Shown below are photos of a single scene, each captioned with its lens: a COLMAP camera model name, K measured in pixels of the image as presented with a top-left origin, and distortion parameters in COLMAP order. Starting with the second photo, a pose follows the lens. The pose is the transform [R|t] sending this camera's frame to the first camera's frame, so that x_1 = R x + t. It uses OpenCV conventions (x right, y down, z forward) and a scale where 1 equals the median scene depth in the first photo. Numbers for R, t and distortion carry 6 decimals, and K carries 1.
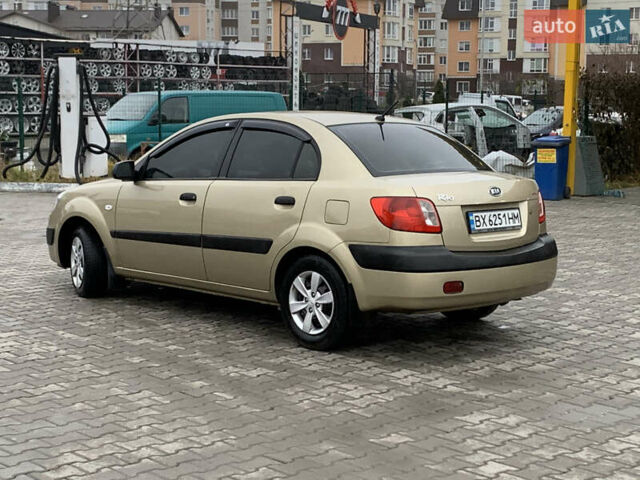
lens RADIAL K [[1338.9, 0, 320.0], [0, 1338.9, 240.0], [0, 0, 1]] dist [0.211568, -0.311658]
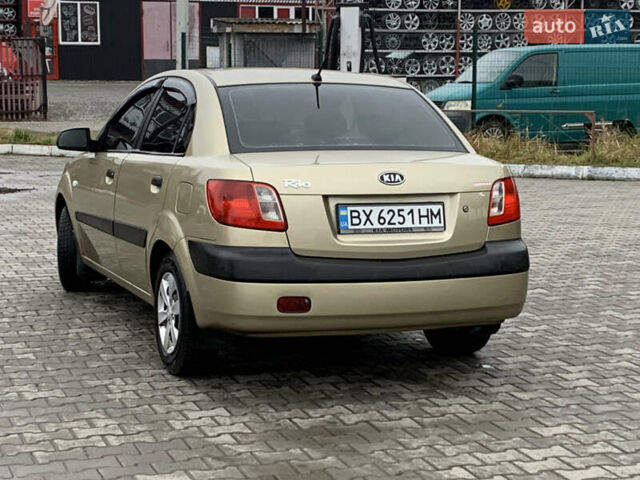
lens RADIAL K [[1606.6, 0, 320.0], [0, 1606.6, 240.0], [0, 0, 1]] dist [0.233831, -0.104991]
pose [[0.892844, 0.050042, -0.447578, 0.487247], [-0.047132, 0.998733, 0.017645, -0.016194], [0.447894, 0.005341, 0.894071, 0.200605]]
